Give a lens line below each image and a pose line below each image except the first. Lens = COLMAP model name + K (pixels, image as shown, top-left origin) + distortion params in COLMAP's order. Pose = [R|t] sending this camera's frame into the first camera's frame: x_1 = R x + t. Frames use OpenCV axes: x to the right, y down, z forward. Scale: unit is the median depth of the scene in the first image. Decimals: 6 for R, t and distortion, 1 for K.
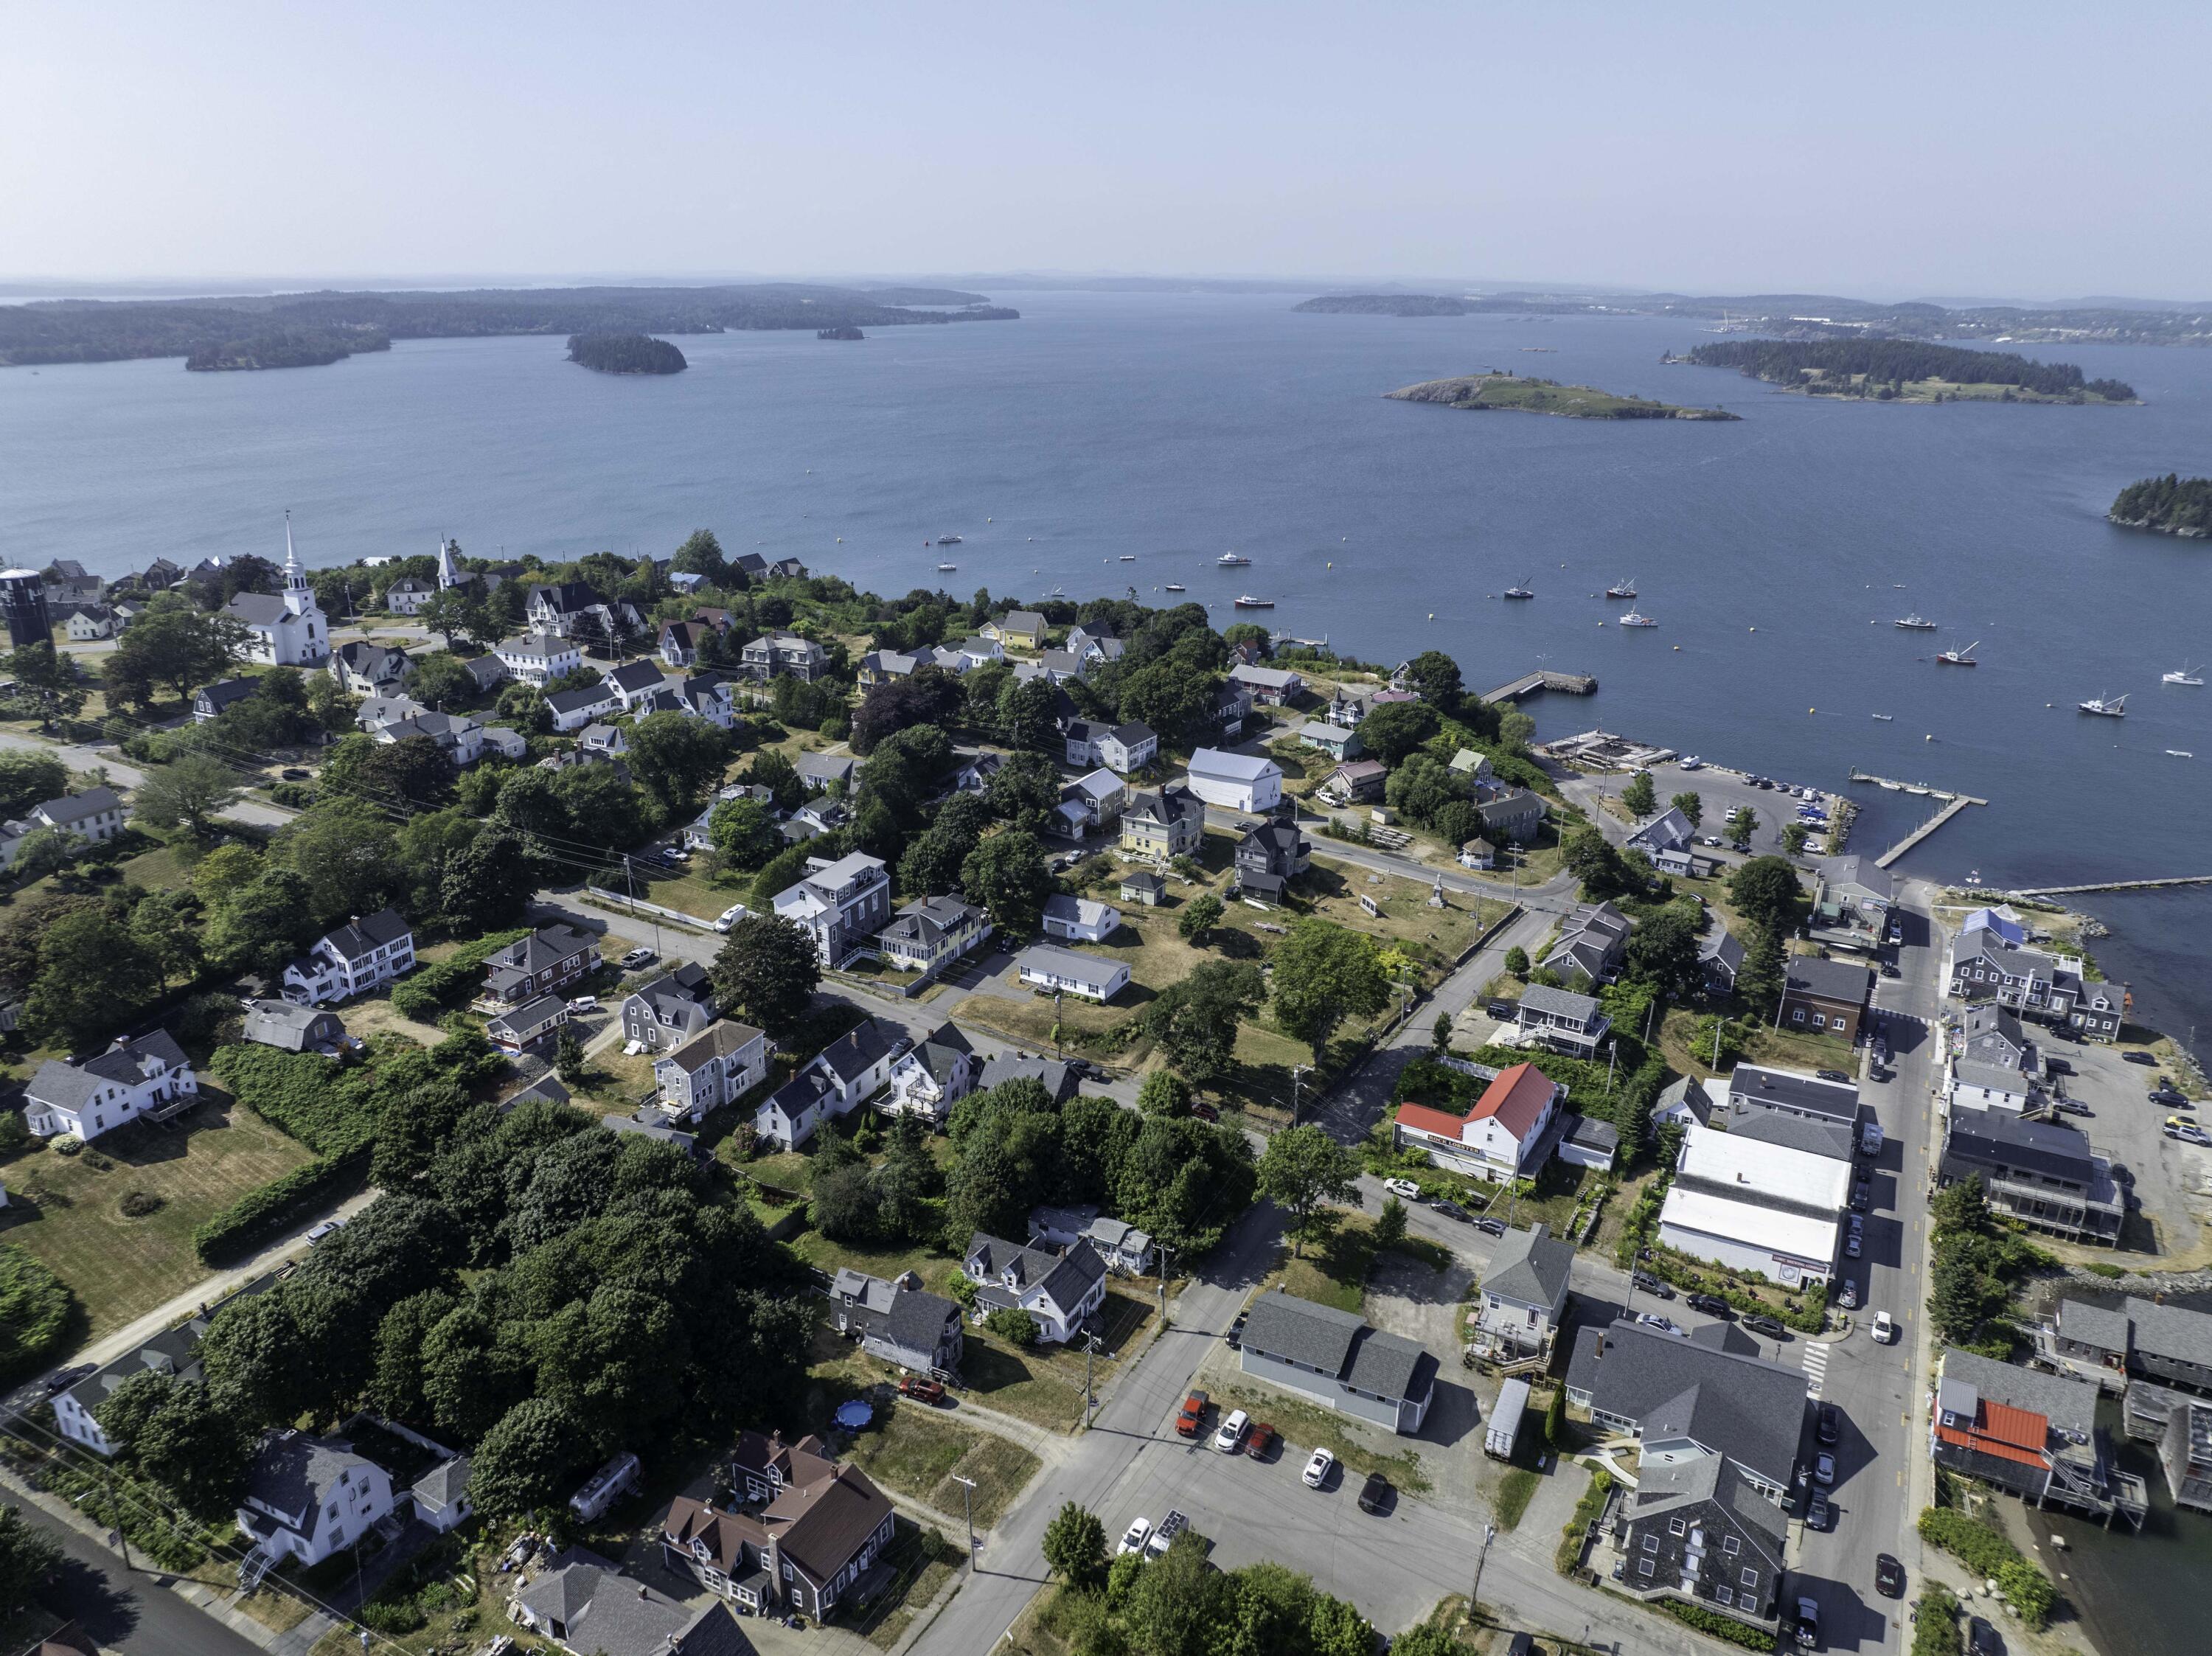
lens RADIAL K [[1552.6, 0, 1102.4], [0, 1552.6, 827.1], [0, 0, 1]] dist [-0.030546, -0.008659]
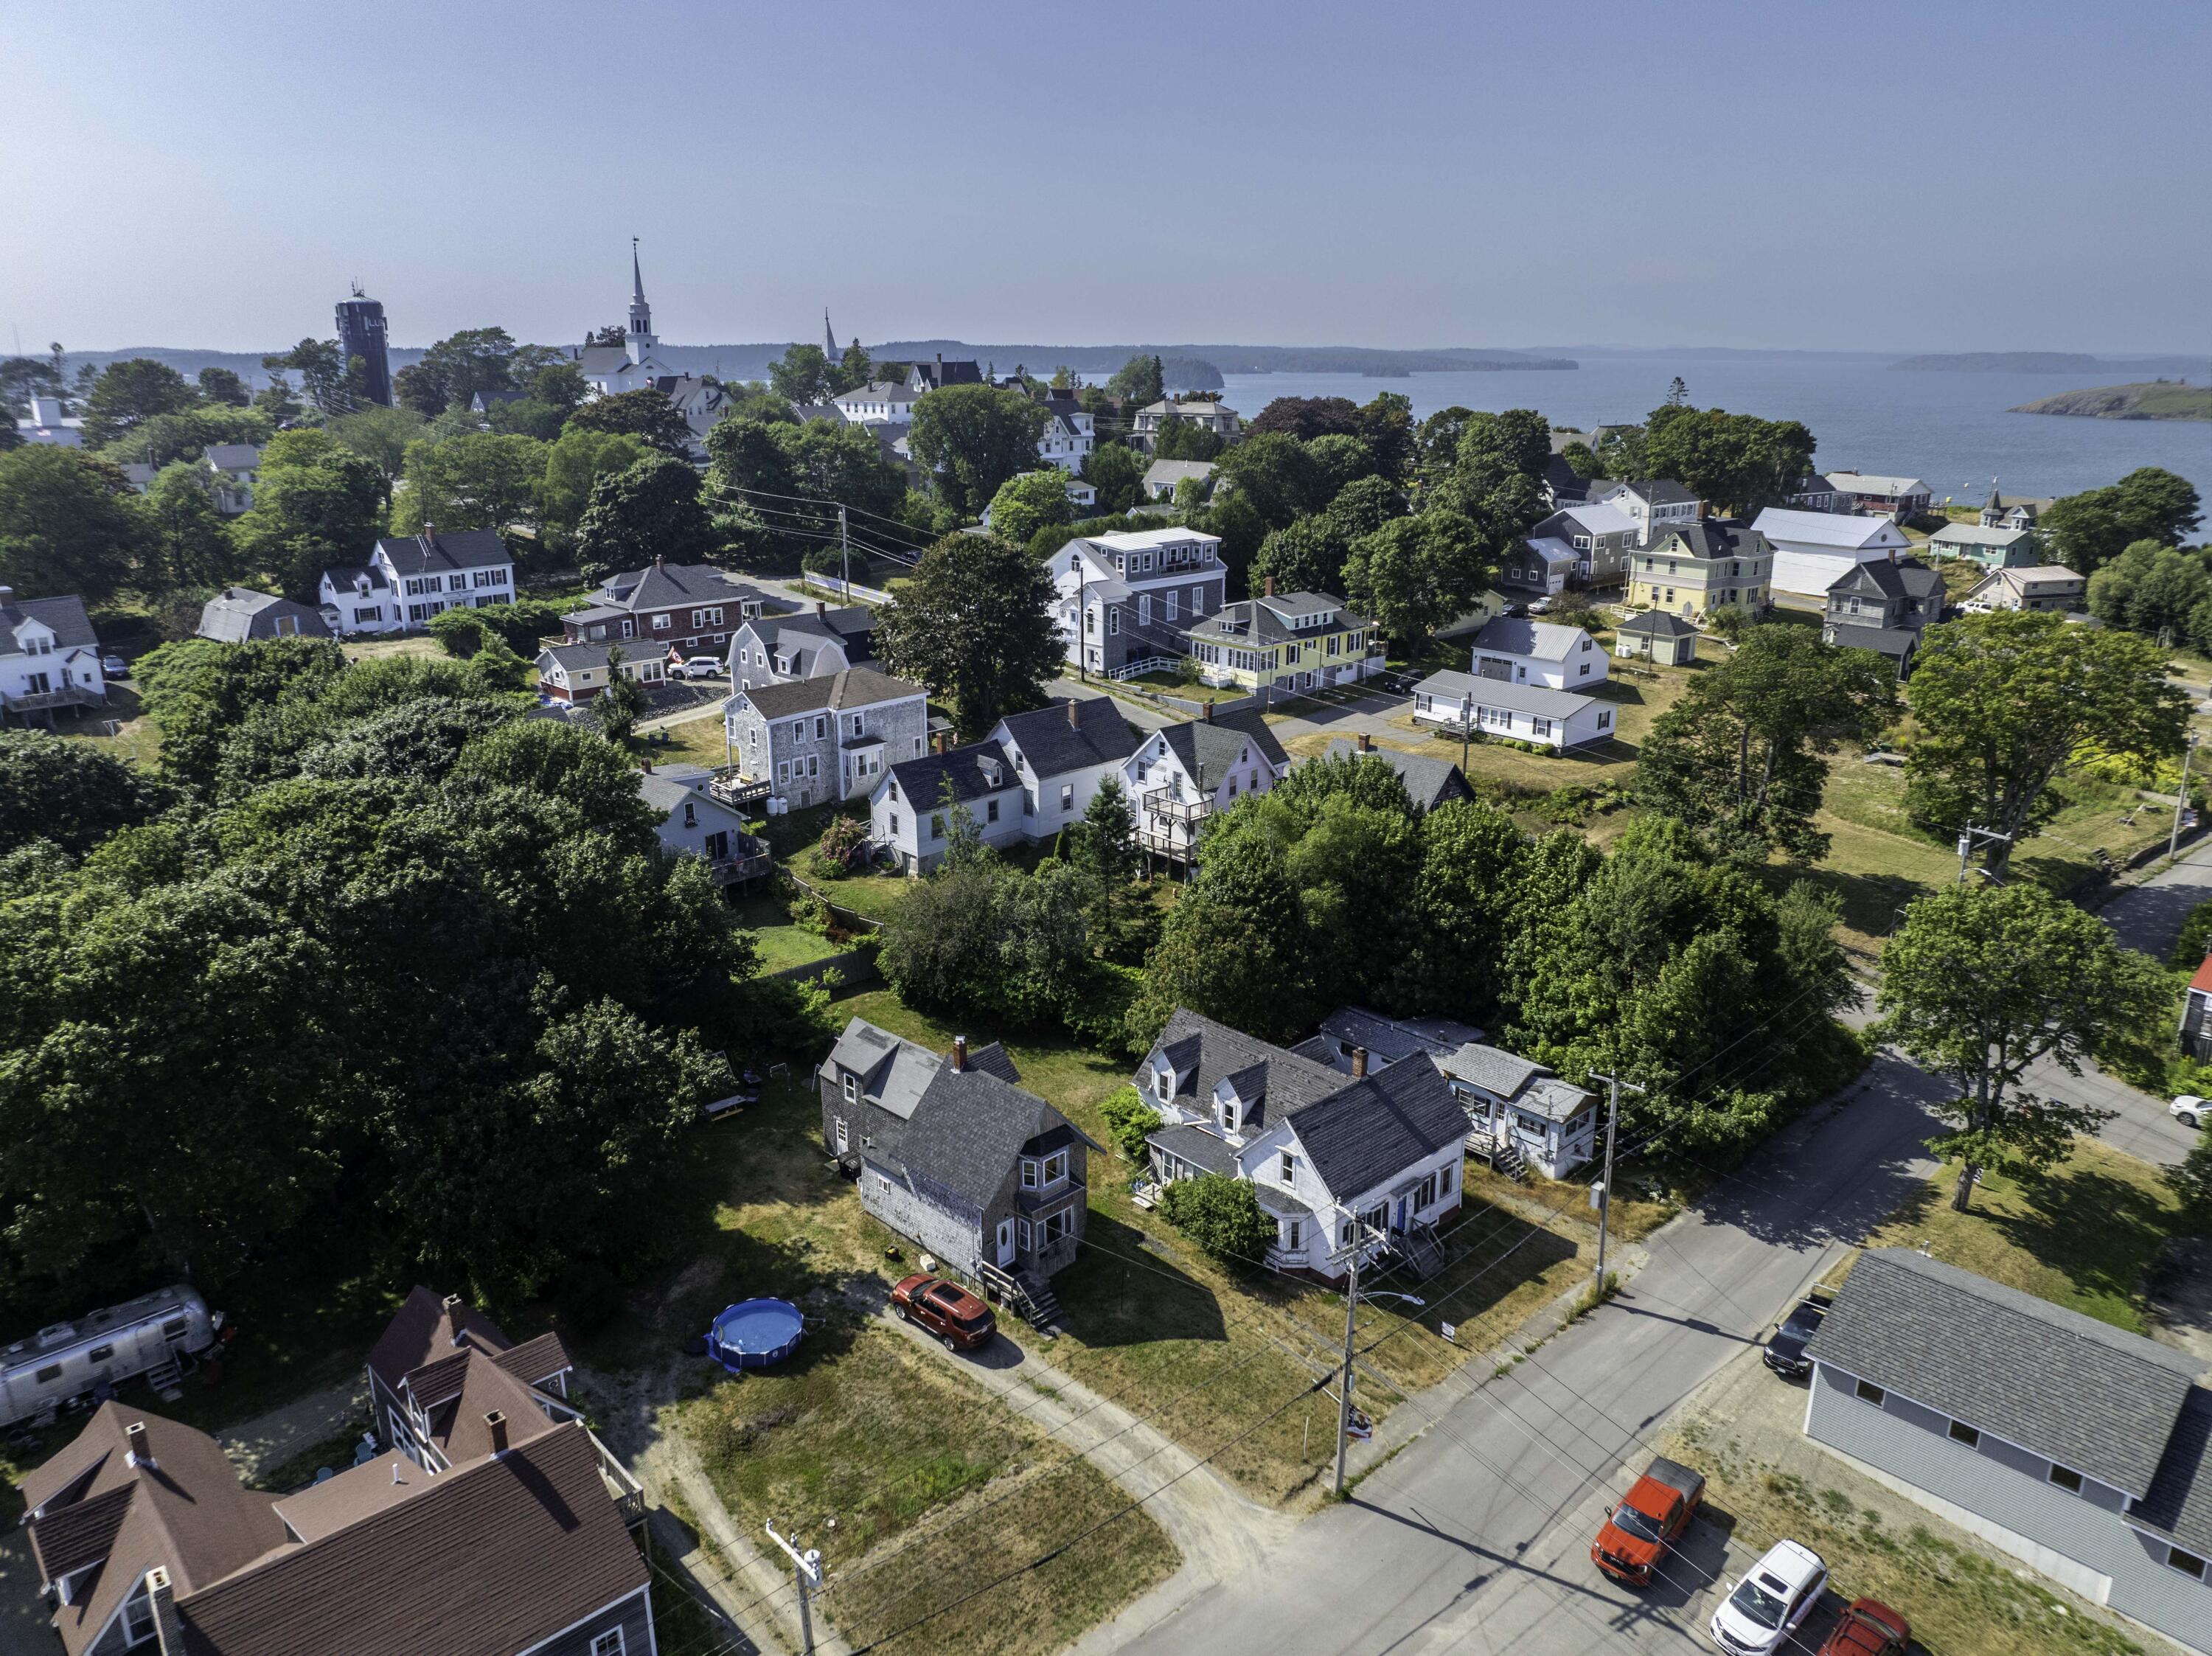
lens RADIAL K [[1552.6, 0, 1102.4], [0, 1552.6, 827.1], [0, 0, 1]] dist [-0.030546, -0.008659]
pose [[0.942579, 0.091089, -0.321321, 0.030781], [-0.105519, 0.994030, -0.027745, 0.194949], [0.316875, 0.060057, 0.946564, 0.494492]]
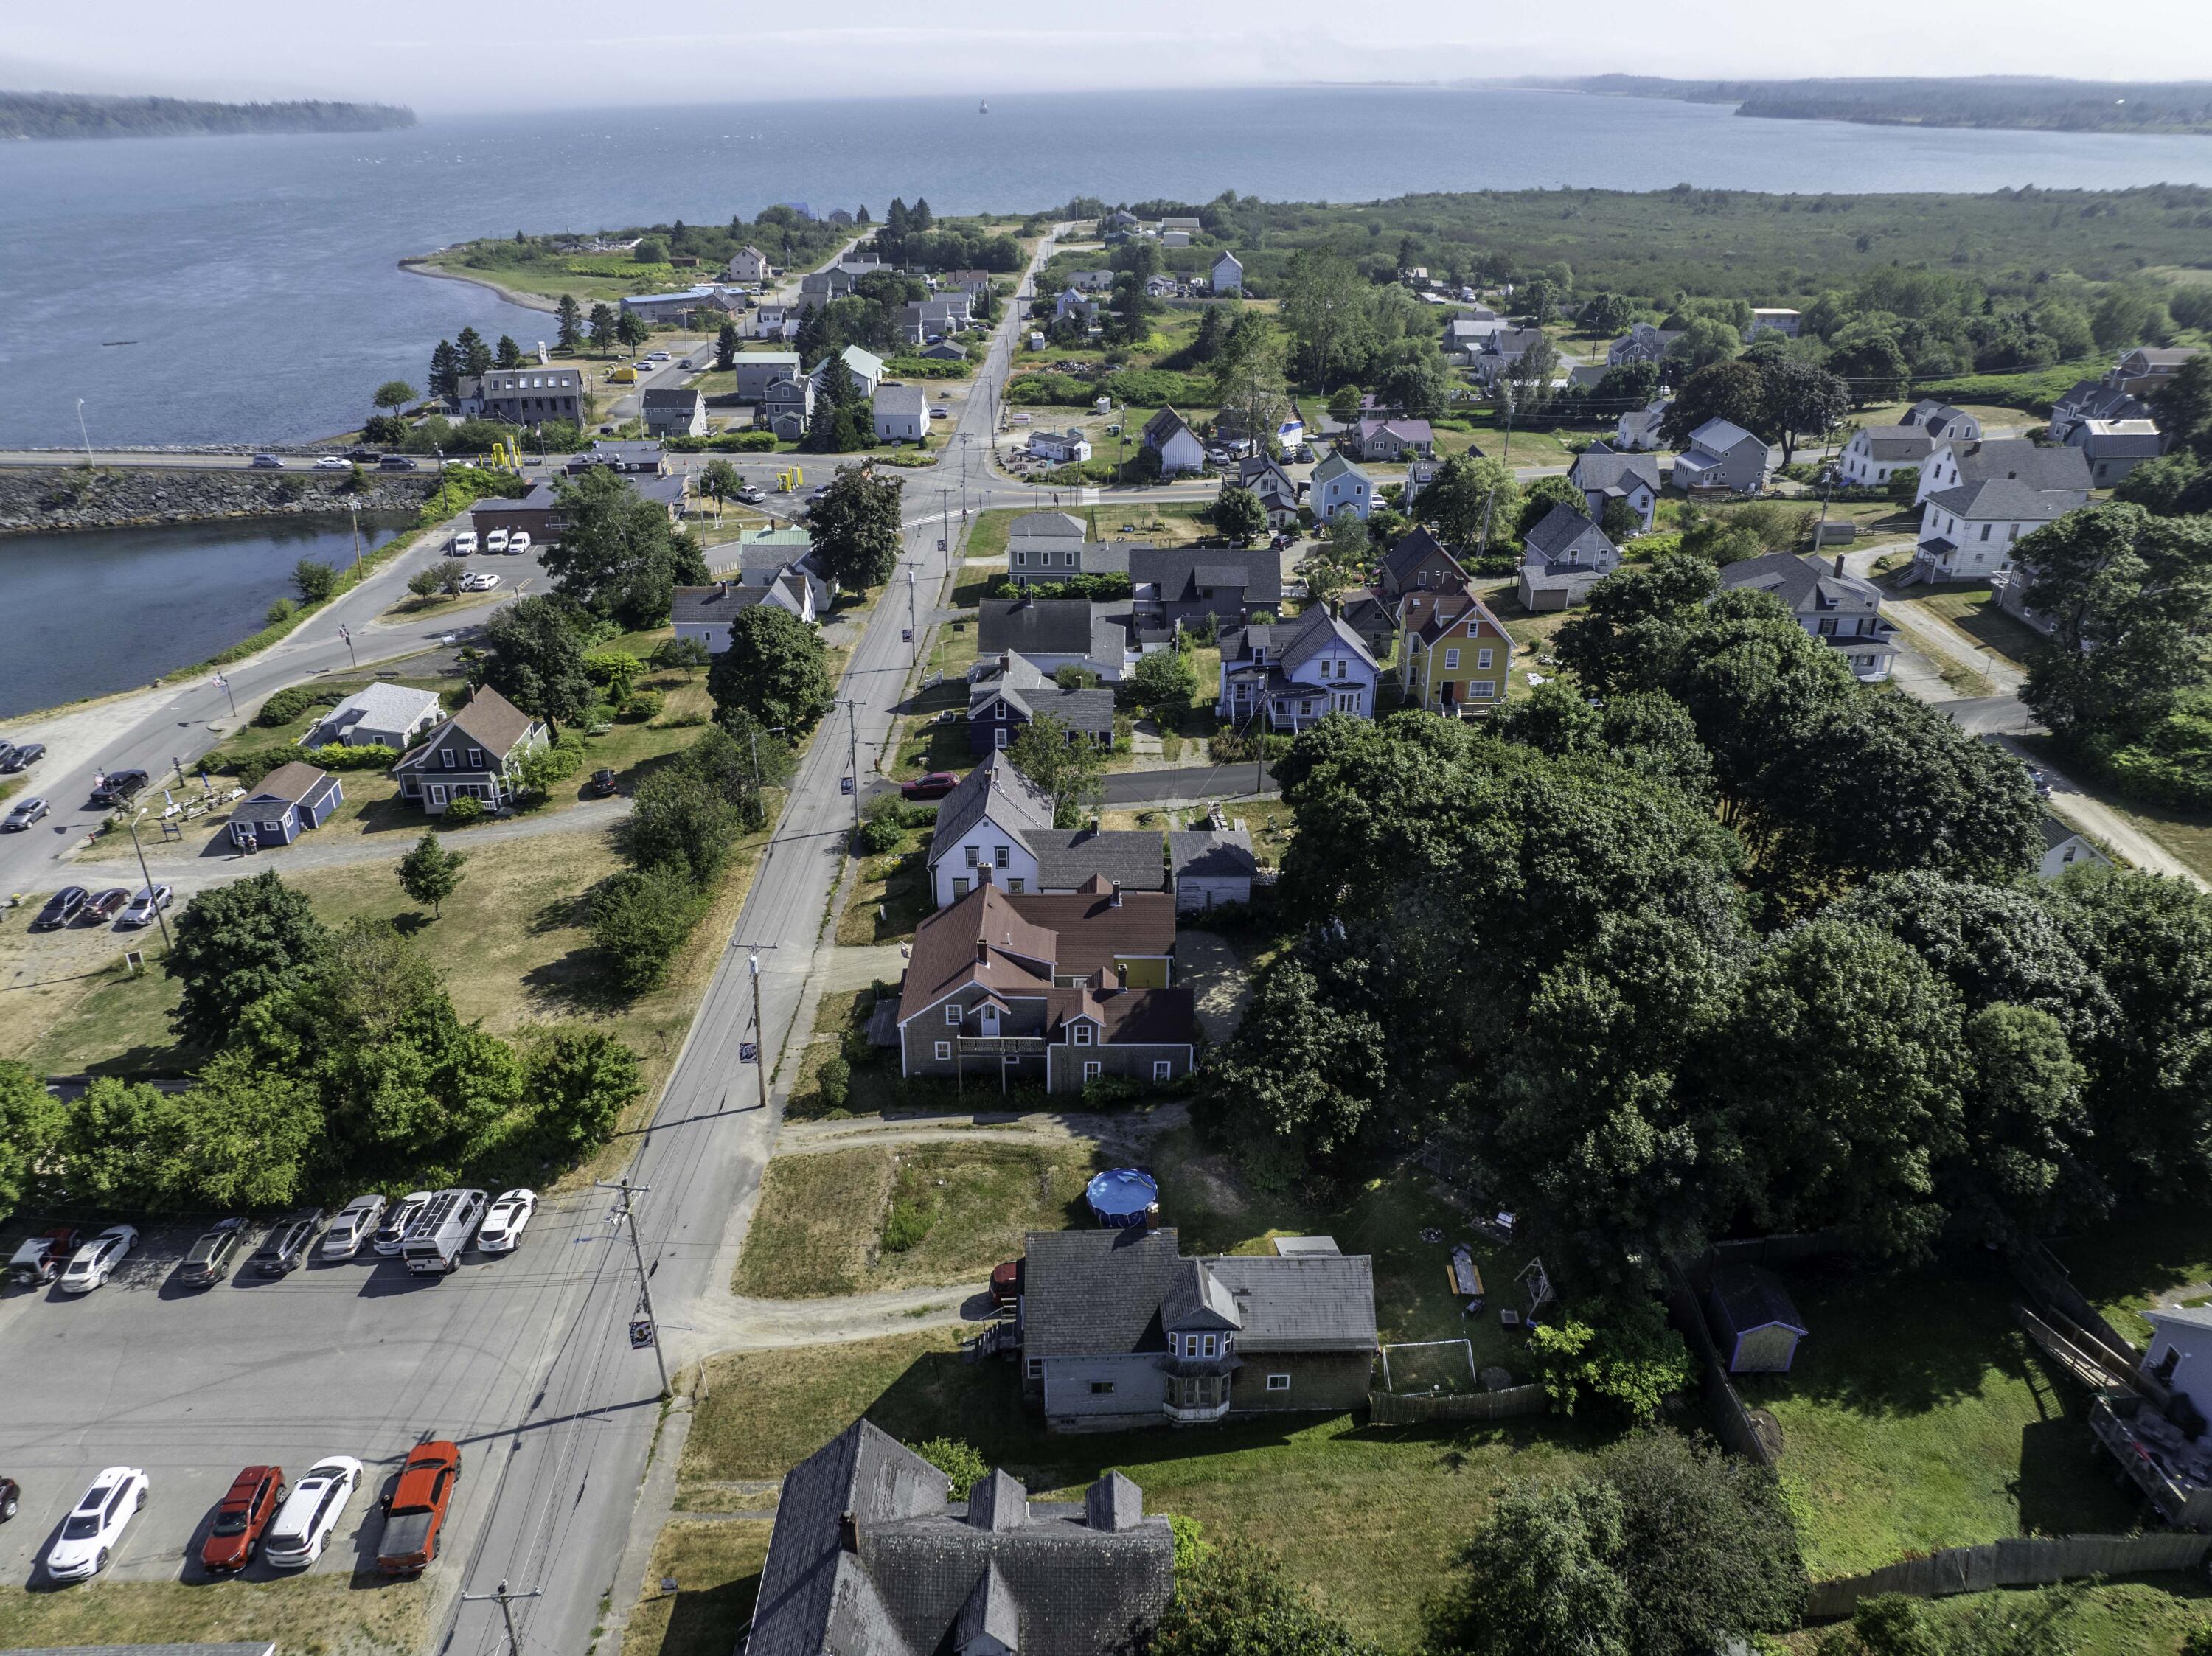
lens RADIAL K [[1562.7, 0, 1106.0], [0, 1562.7, 828.0], [0, 0, 1]] dist [-0.035047, 0.004120]
pose [[-0.880859, 0.198928, -0.429552, 0.029882], [-0.174023, 0.707798, 0.684645, -0.040471], [0.440231, 0.677828, -0.588852, 0.937271]]
